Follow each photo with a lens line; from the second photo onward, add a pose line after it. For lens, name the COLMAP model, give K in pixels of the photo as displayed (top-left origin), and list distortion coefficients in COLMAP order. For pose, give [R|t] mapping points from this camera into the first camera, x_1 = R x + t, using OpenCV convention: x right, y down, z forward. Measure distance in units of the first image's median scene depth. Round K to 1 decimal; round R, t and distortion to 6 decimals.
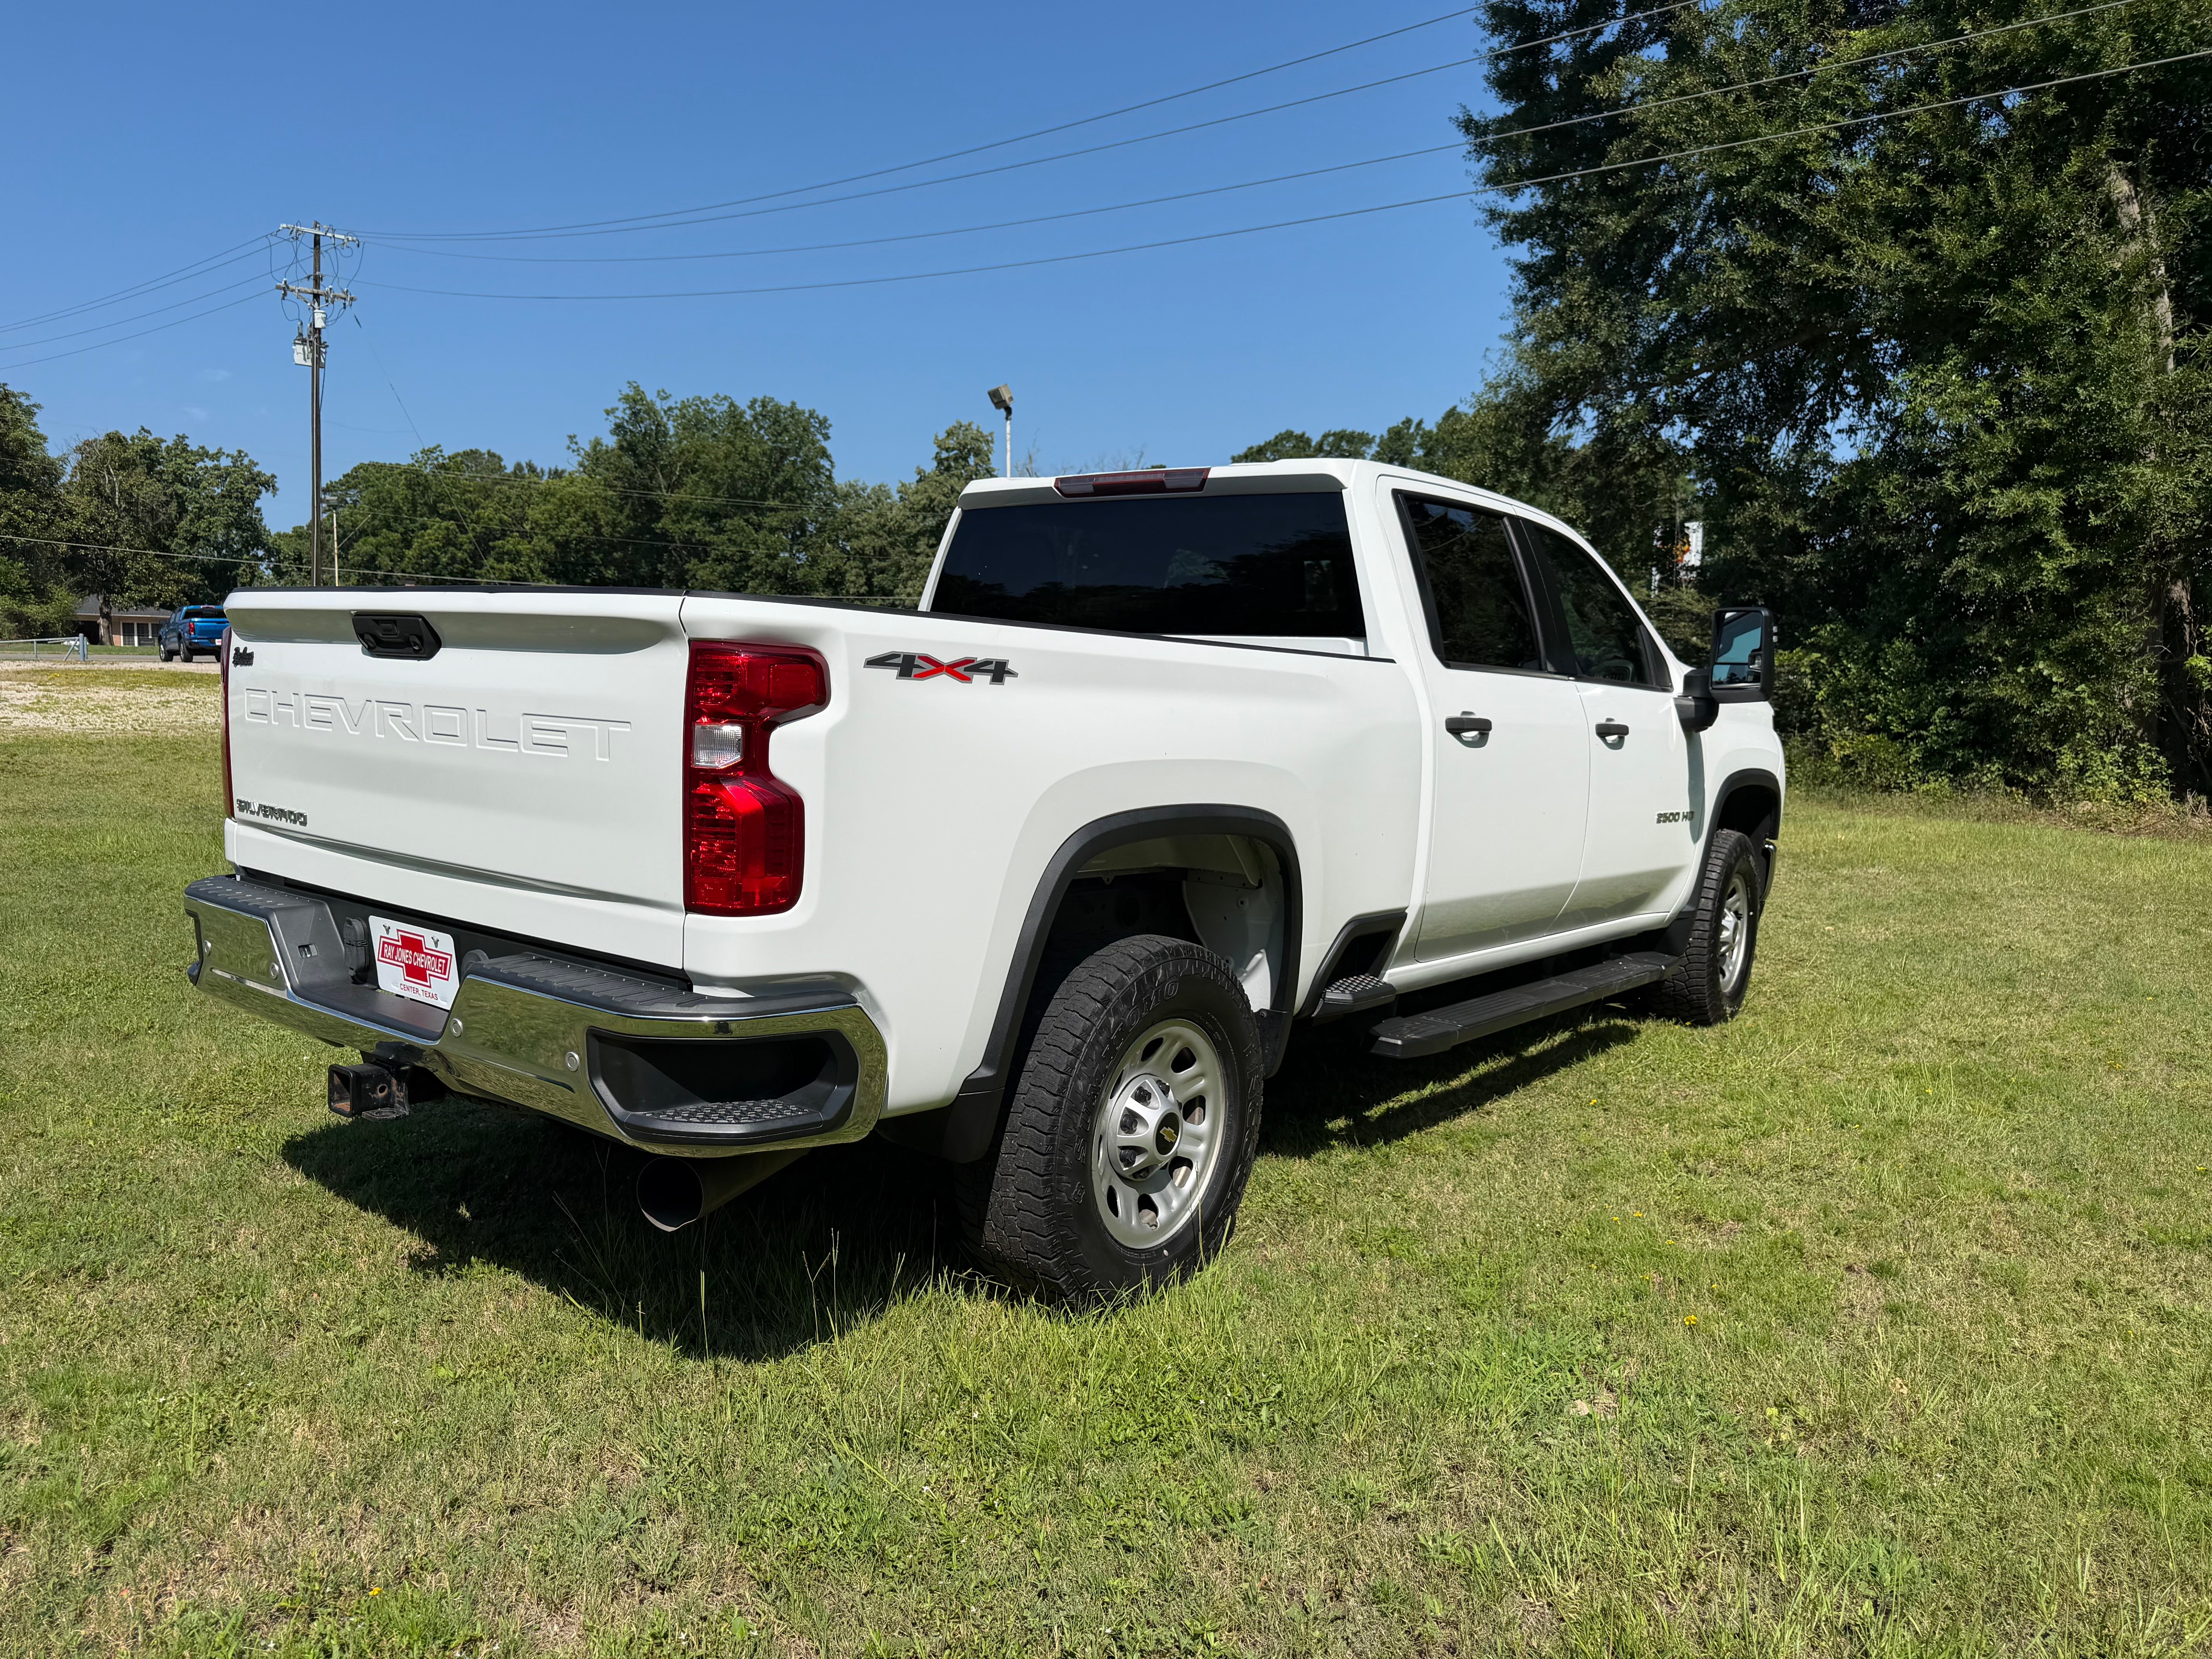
lens RADIAL K [[1678.8, 0, 1083.7], [0, 1678.8, 826.9], [0, 0, 1]] dist [0.001400, -0.012471]
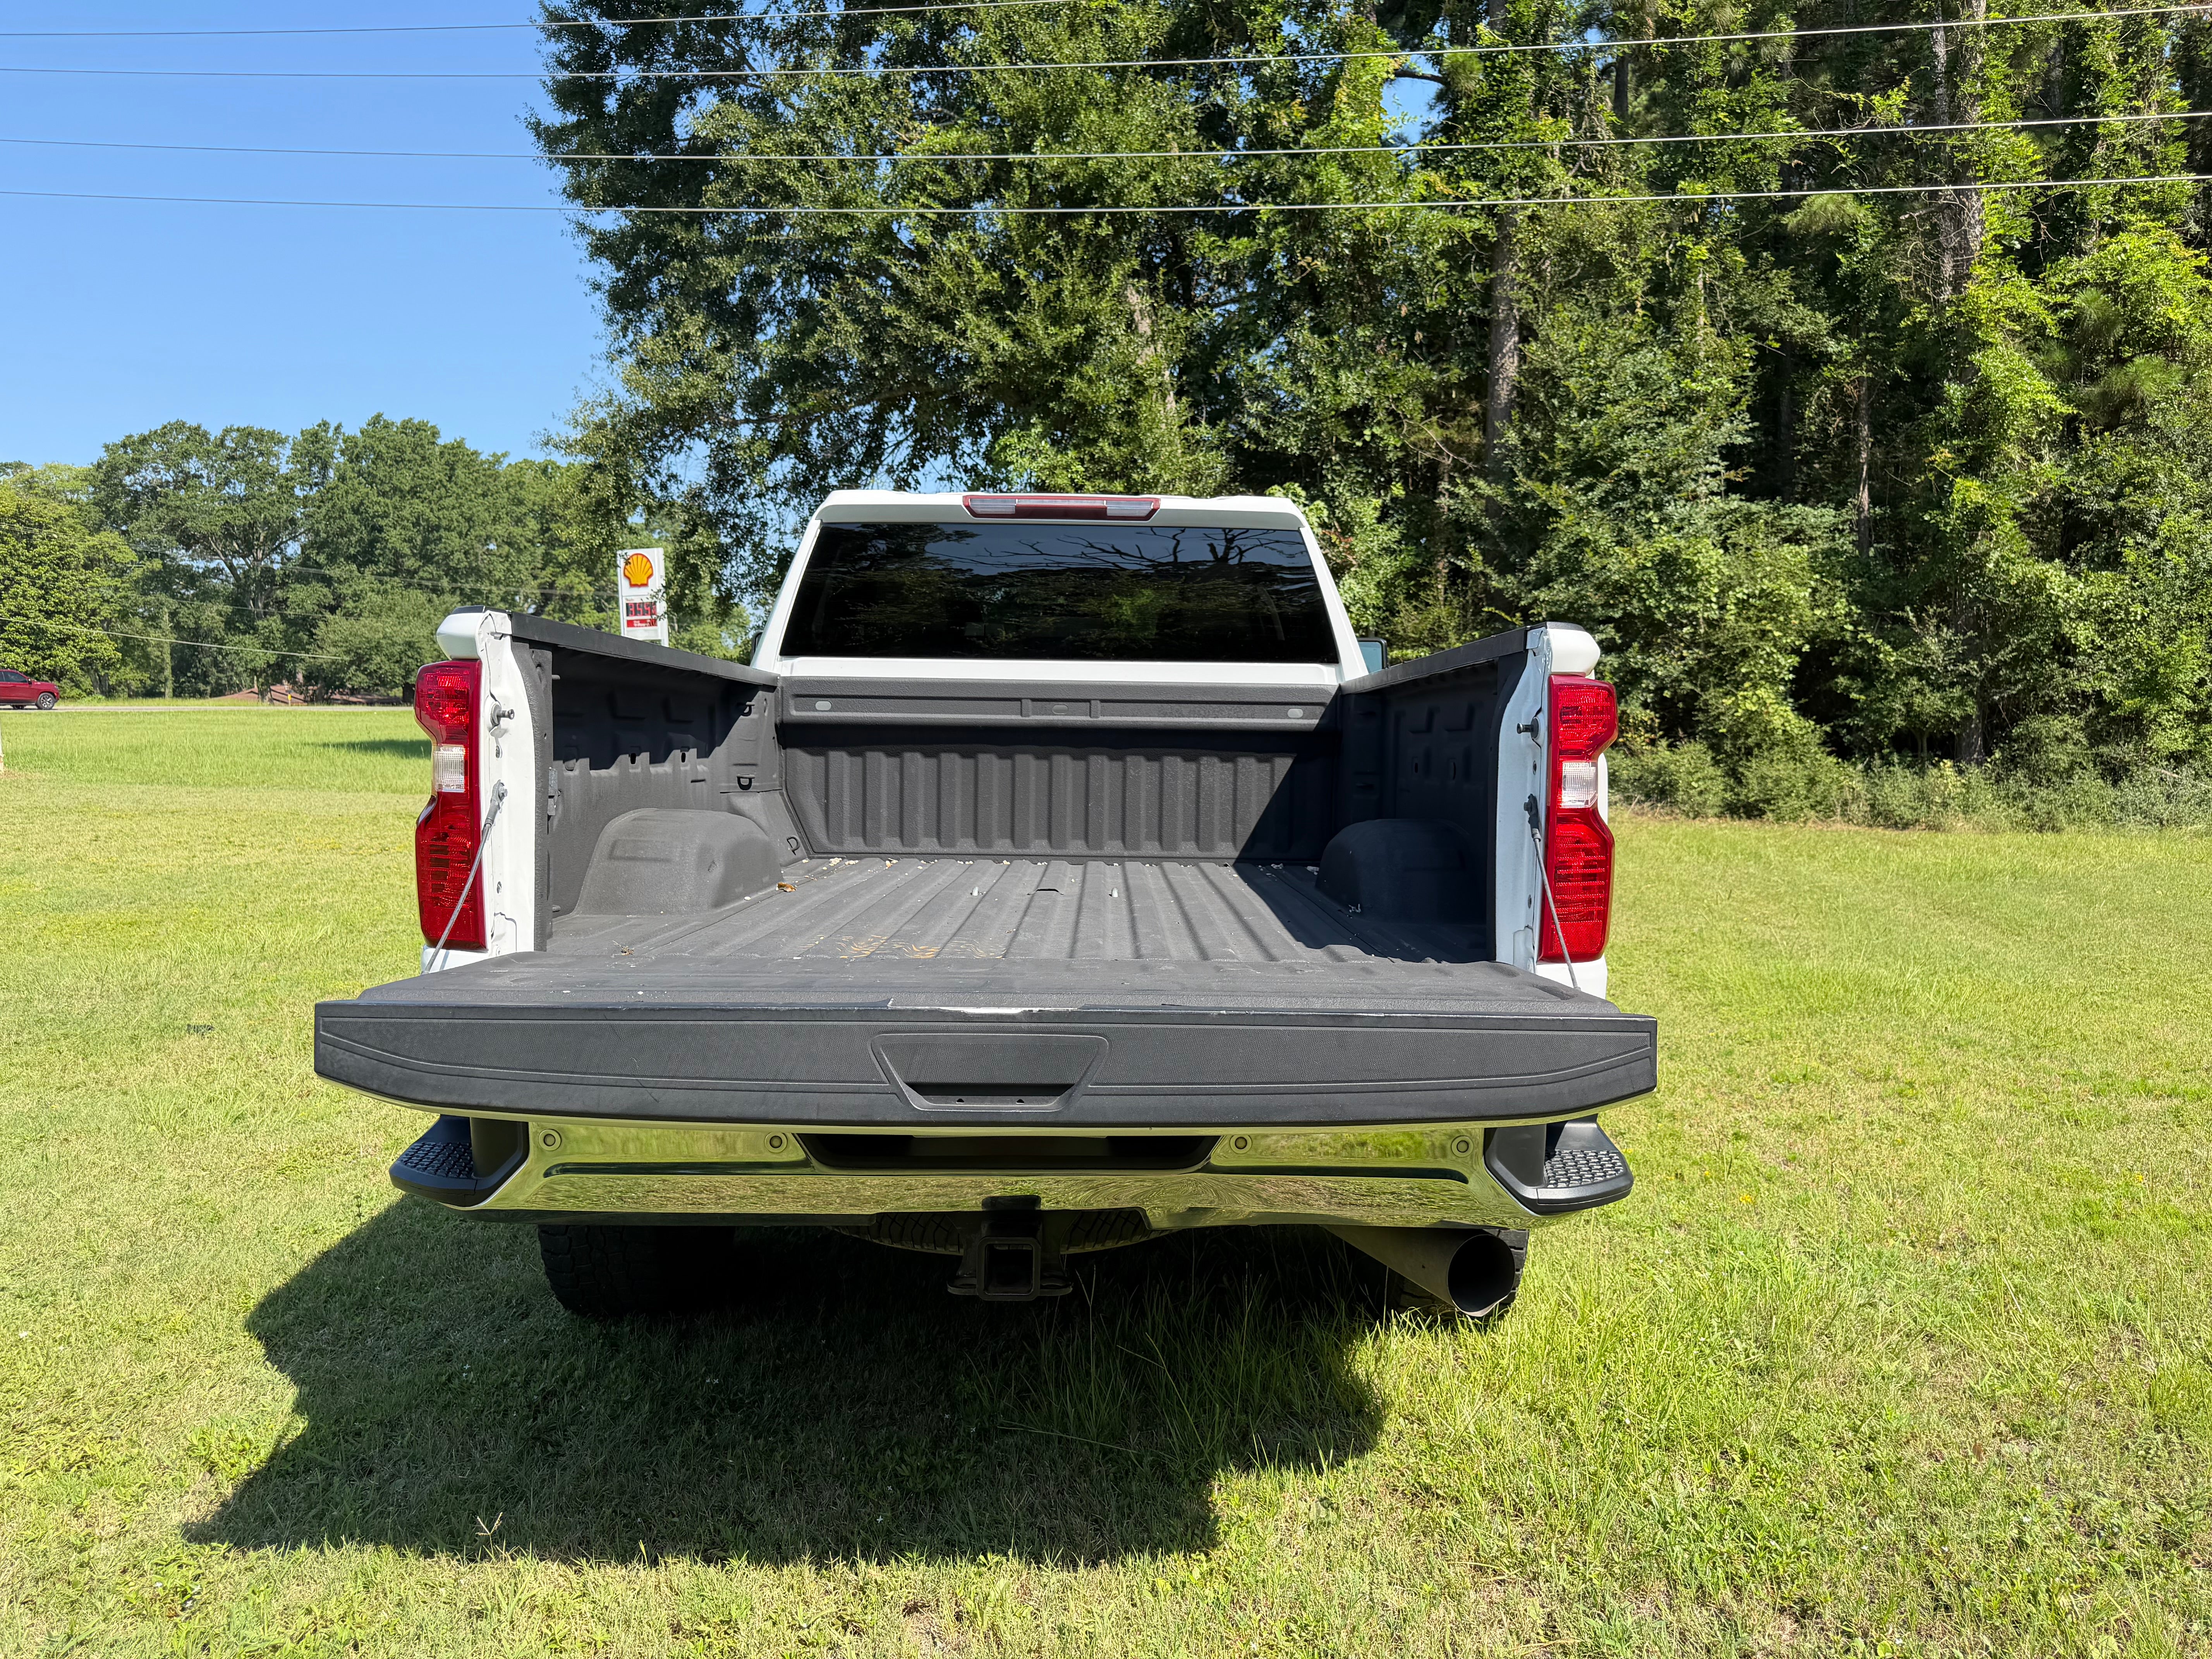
lens RADIAL K [[1623.9, 0, 1105.5], [0, 1623.9, 843.3], [0, 0, 1]] dist [0.029107, -0.043907]
pose [[0.718082, -0.081762, 0.691139, -0.277388], [0.082039, 0.996096, 0.032602, -0.016814], [-0.691107, 0.033289, 0.721986, 0.141850]]
